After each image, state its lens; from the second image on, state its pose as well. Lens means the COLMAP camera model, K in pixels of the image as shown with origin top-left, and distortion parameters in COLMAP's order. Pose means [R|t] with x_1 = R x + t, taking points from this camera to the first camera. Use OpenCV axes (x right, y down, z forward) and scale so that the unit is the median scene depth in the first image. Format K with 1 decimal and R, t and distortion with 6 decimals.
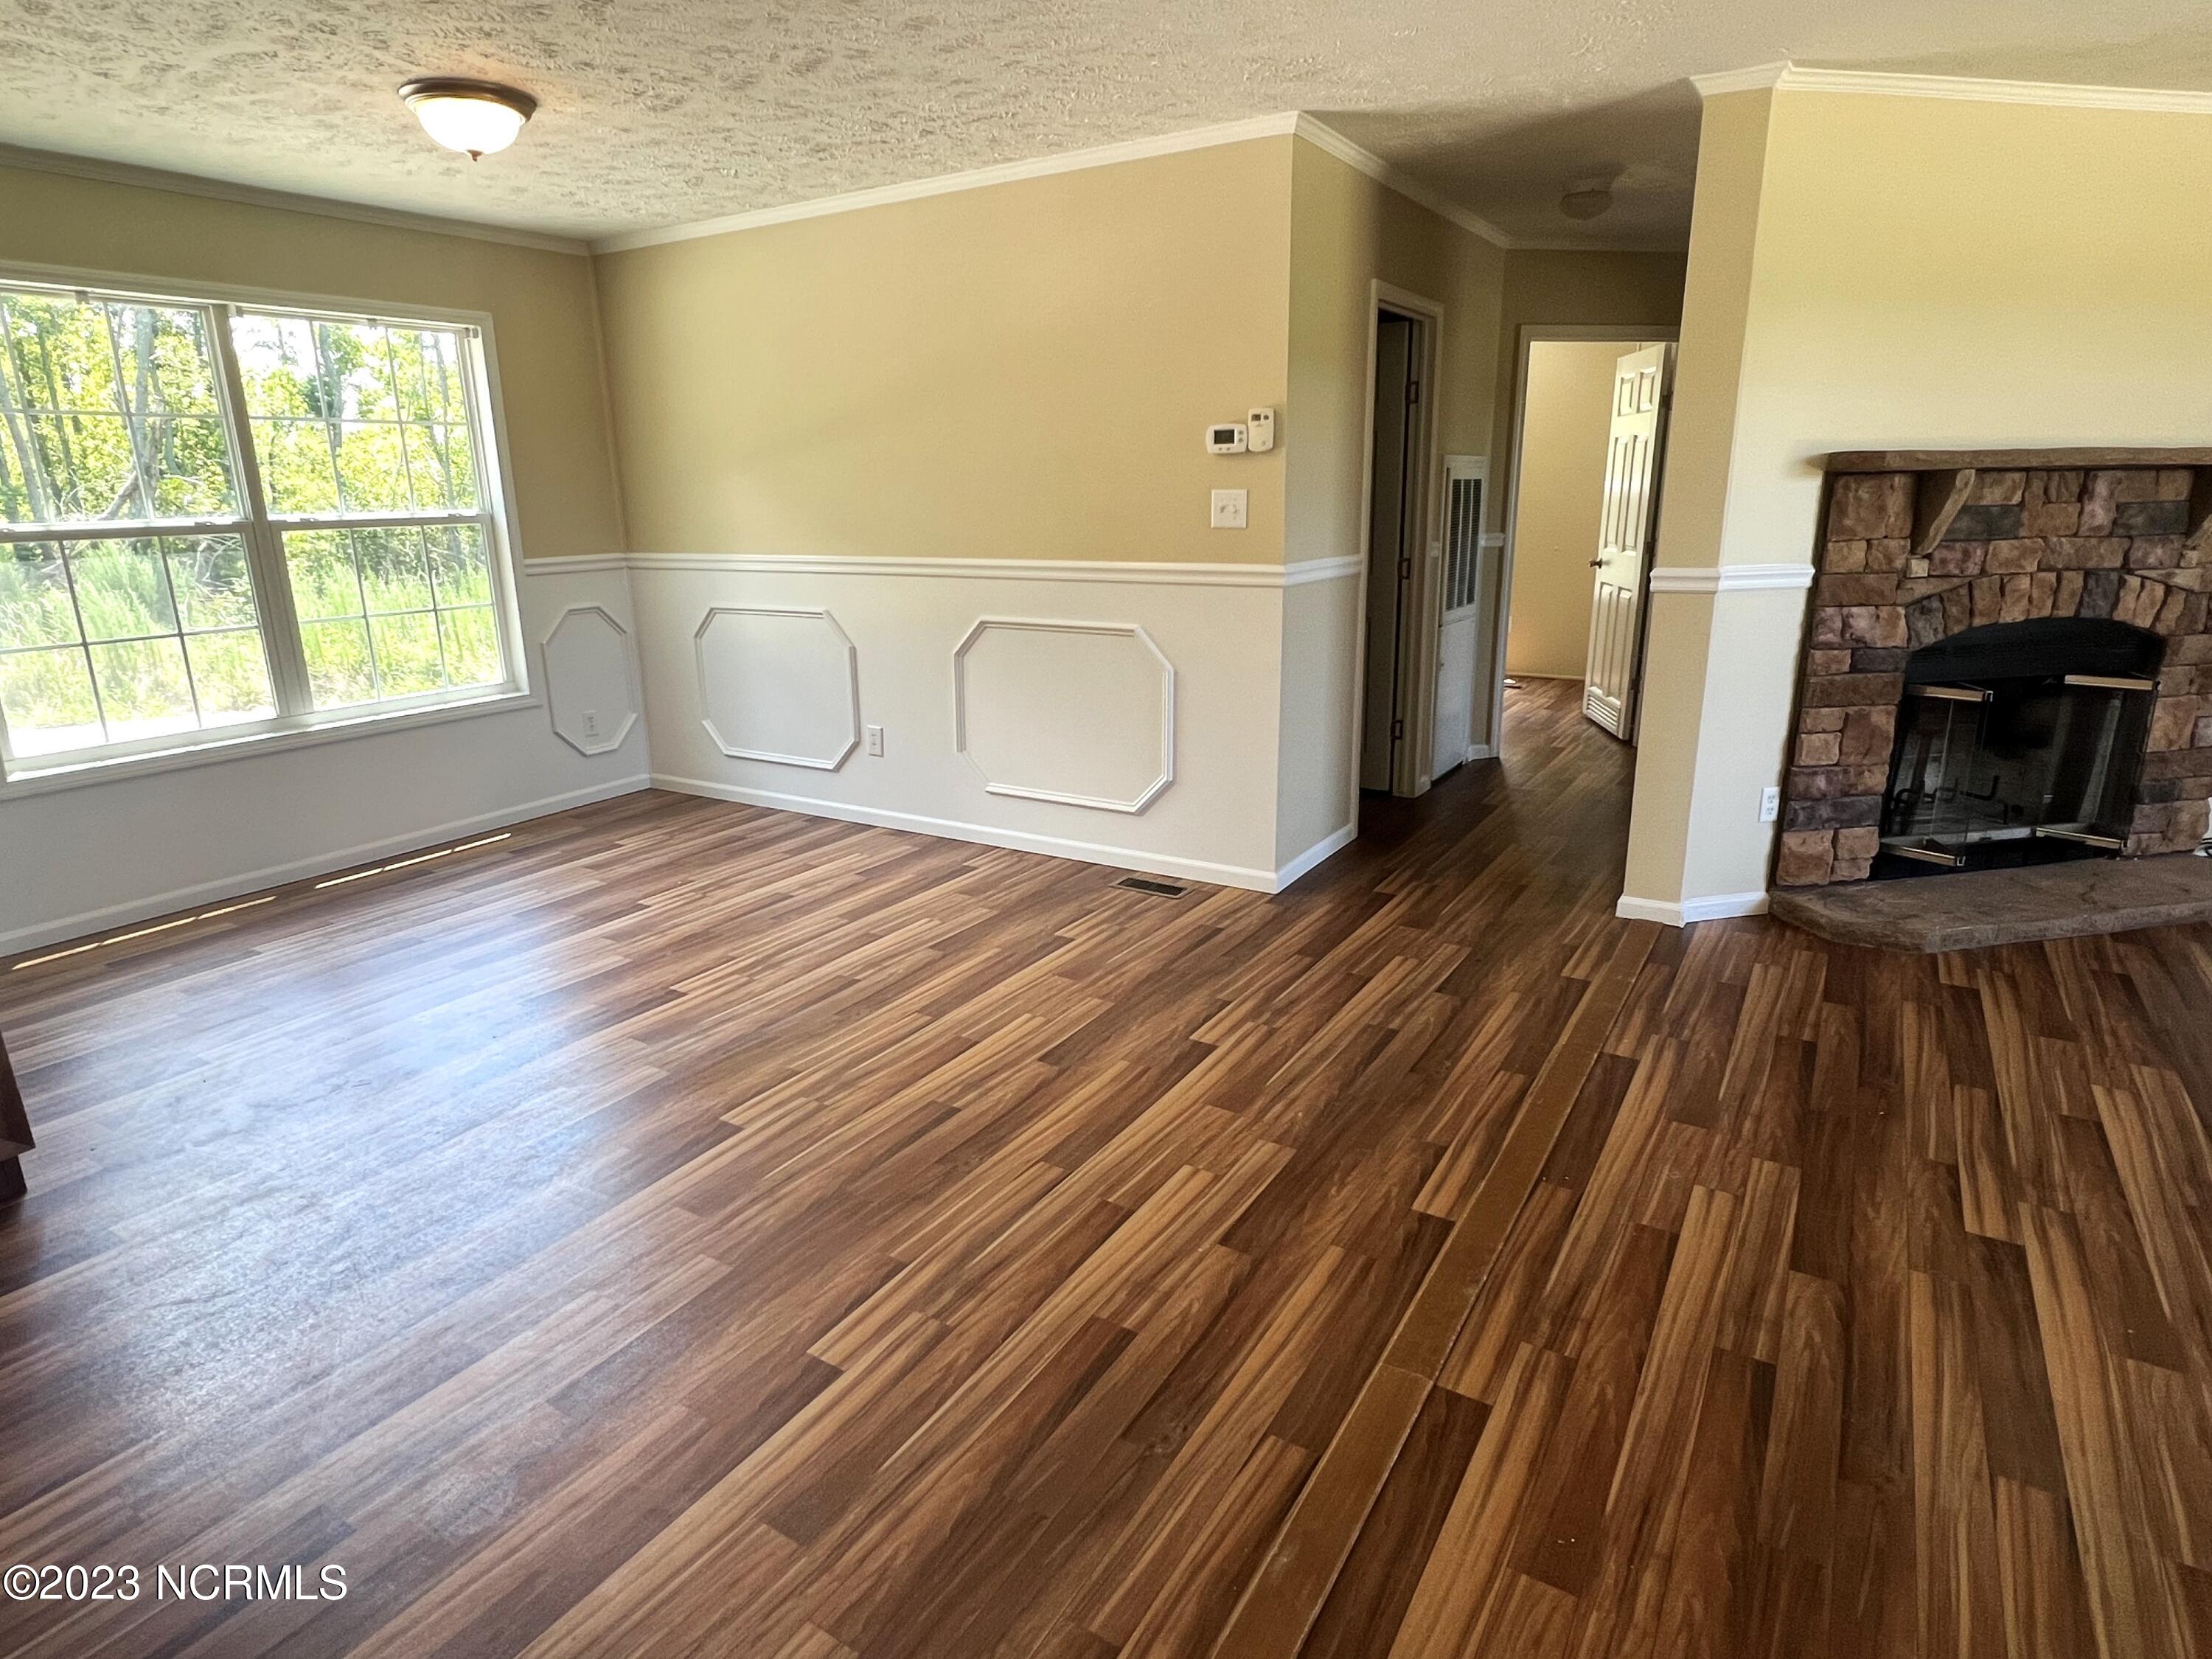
lens RADIAL K [[1261.1, 0, 1106.0], [0, 1261.1, 829.5], [0, 0, 1]] dist [0.003608, 0.000287]
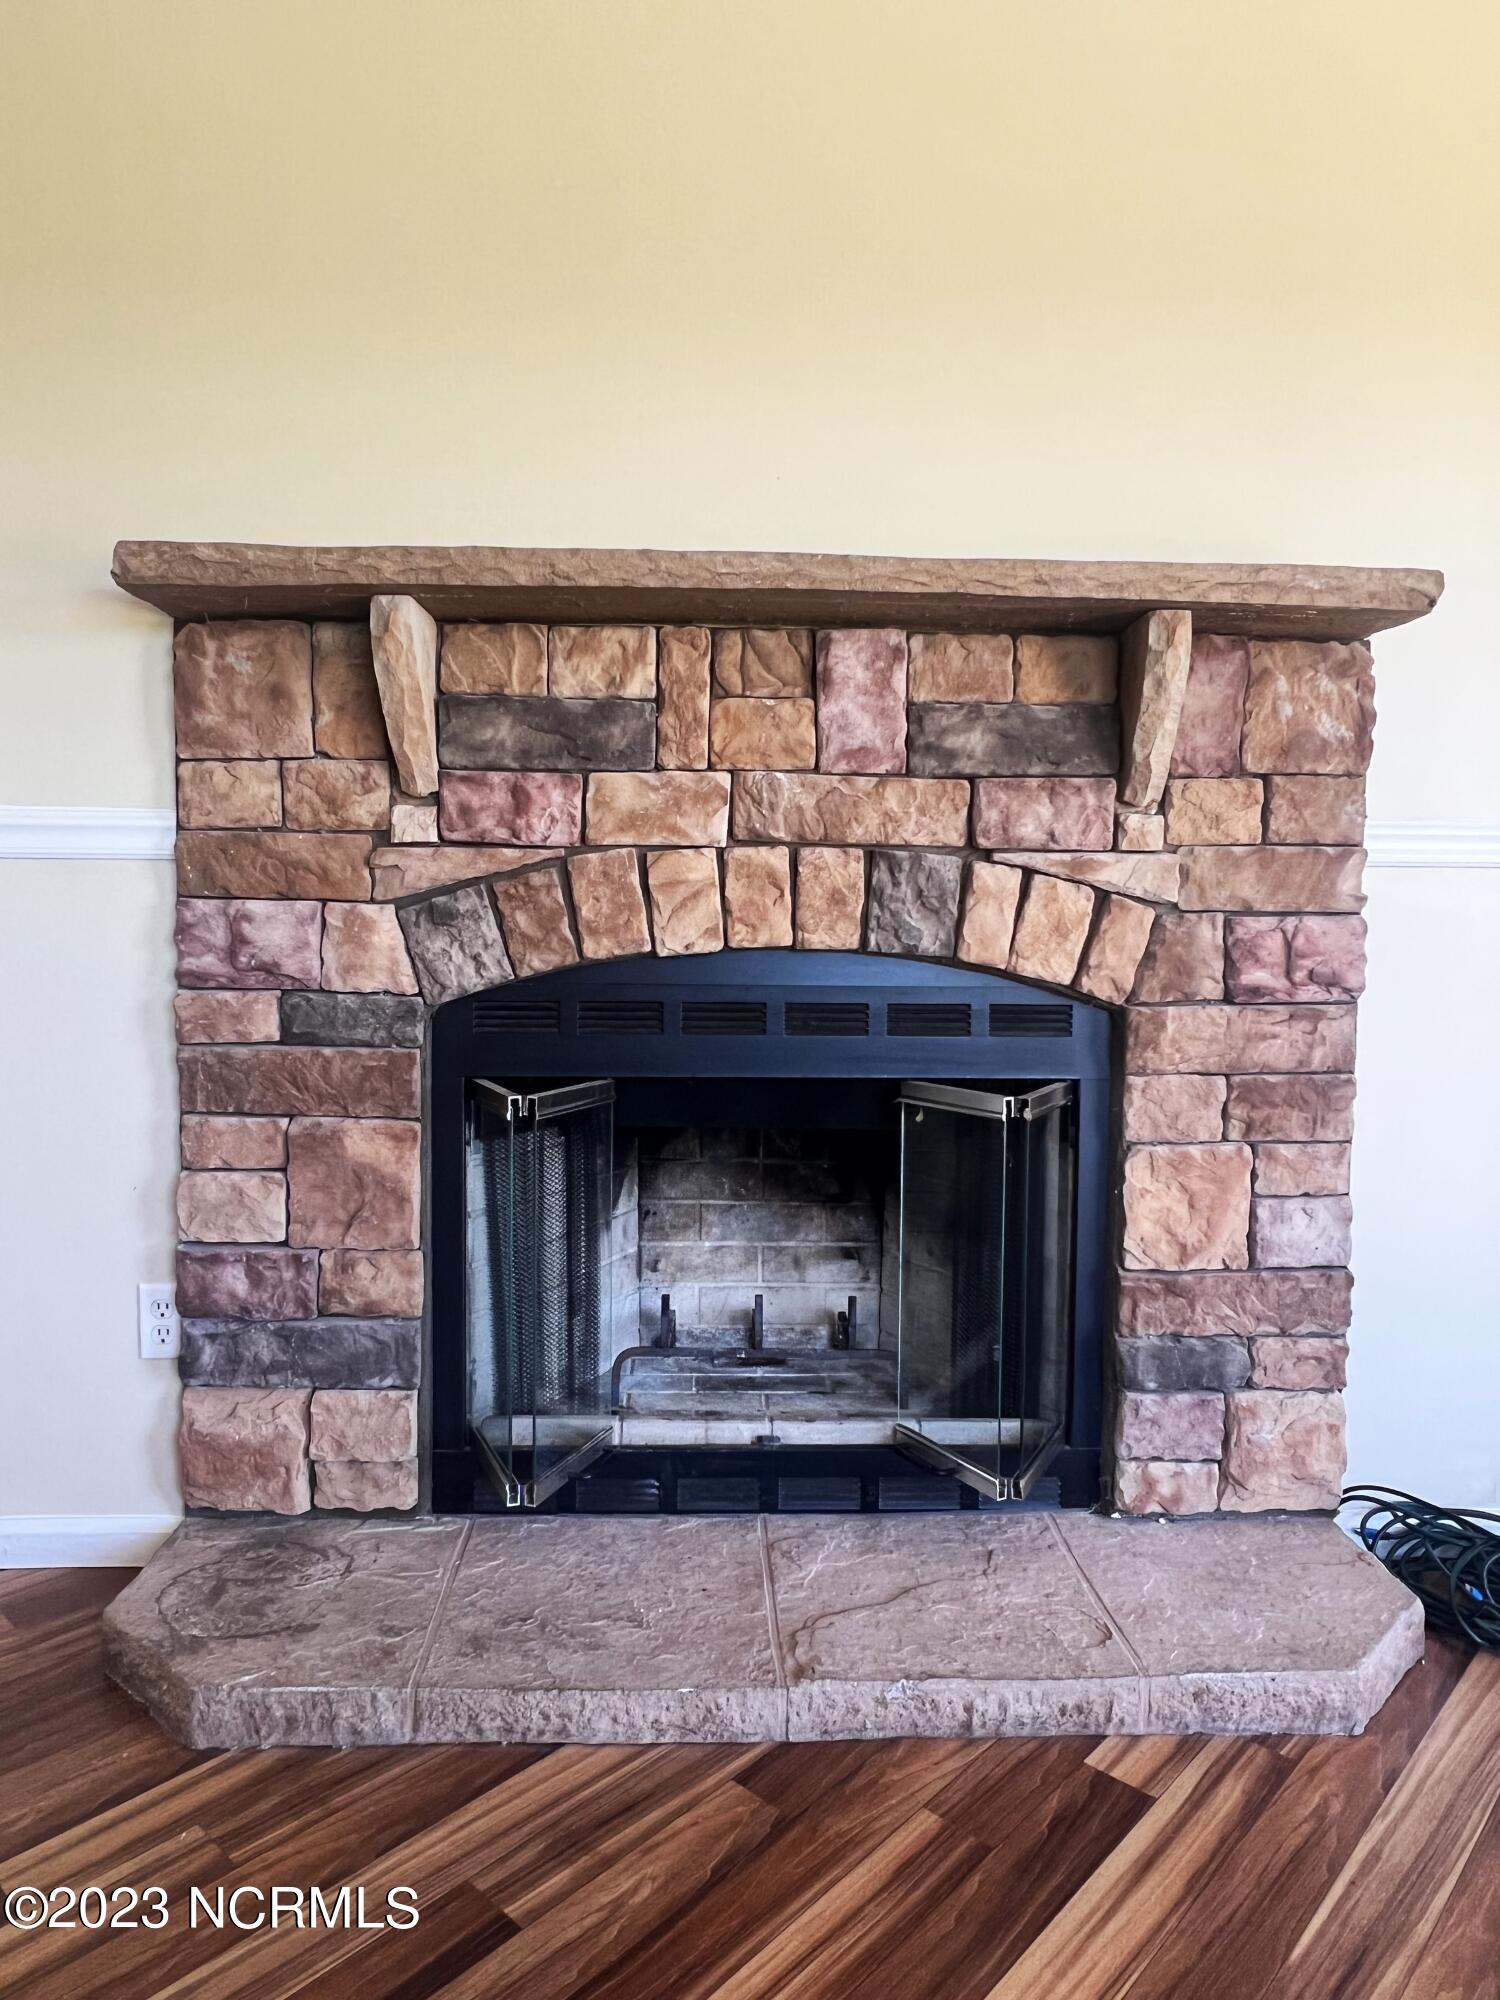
lens RADIAL K [[1180.6, 0, 750.0], [0, 1180.6, 1000.0], [0, 0, 1]] dist [0.004386, -0.027904]
pose [[0.979409, 0.033467, -0.199093, 0.855102], [-0.075181, 0.975695, -0.205831, -0.064402], [0.187366, 0.216561, 0.958121, 0.624253]]
